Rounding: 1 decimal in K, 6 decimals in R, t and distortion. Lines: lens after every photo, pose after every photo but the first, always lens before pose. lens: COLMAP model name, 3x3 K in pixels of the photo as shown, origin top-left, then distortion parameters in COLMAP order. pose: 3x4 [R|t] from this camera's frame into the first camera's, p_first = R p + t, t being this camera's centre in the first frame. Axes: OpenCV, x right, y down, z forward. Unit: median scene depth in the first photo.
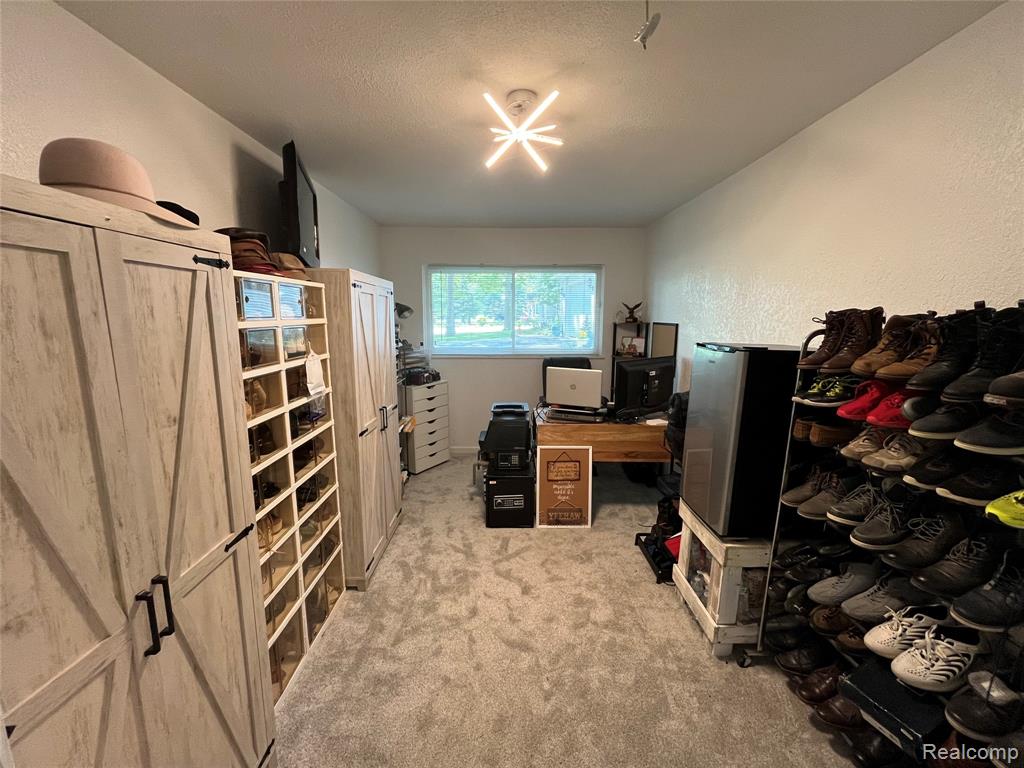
lens RADIAL K [[415.0, 0, 514.2], [0, 415.0, 383.5], [0, 0, 1]] dist [-0.003364, 0.000054]
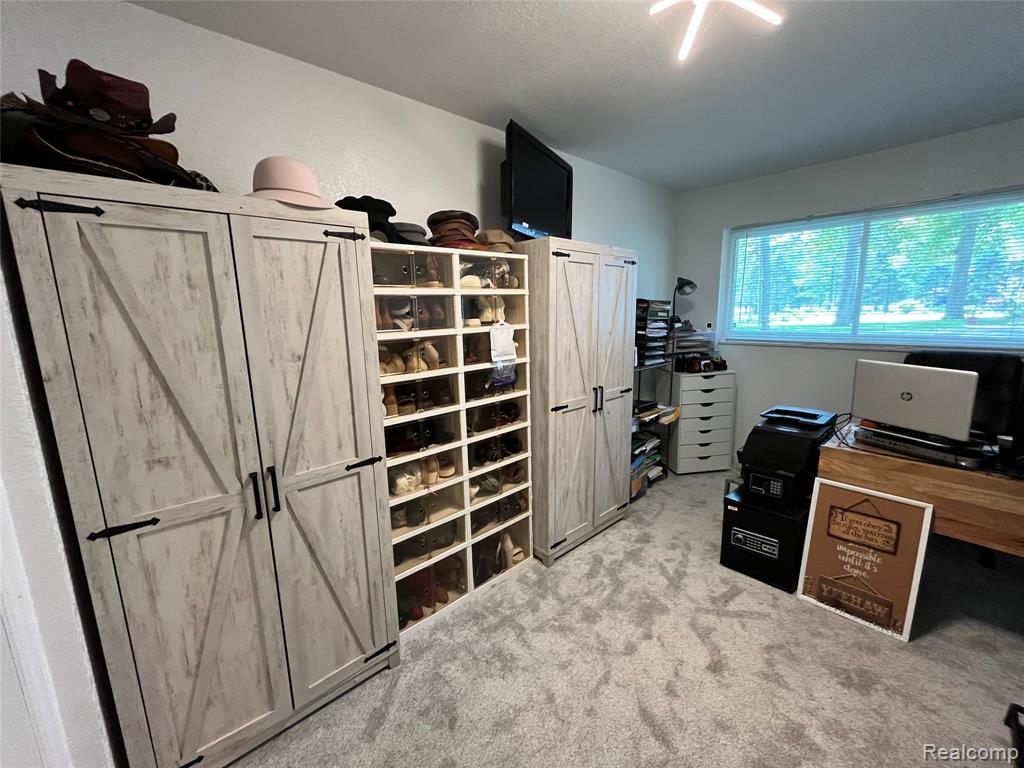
lens RADIAL K [[415.0, 0, 513.2], [0, 415.0, 384.0], [0, 0, 1]] dist [-0.003364, 0.000054]
pose [[0.664425, 0.114632, -0.738511, 0.288667], [-0.096391, 0.993057, 0.067422, 0.007789], [0.741113, 0.026389, 0.670862, 0.283787]]
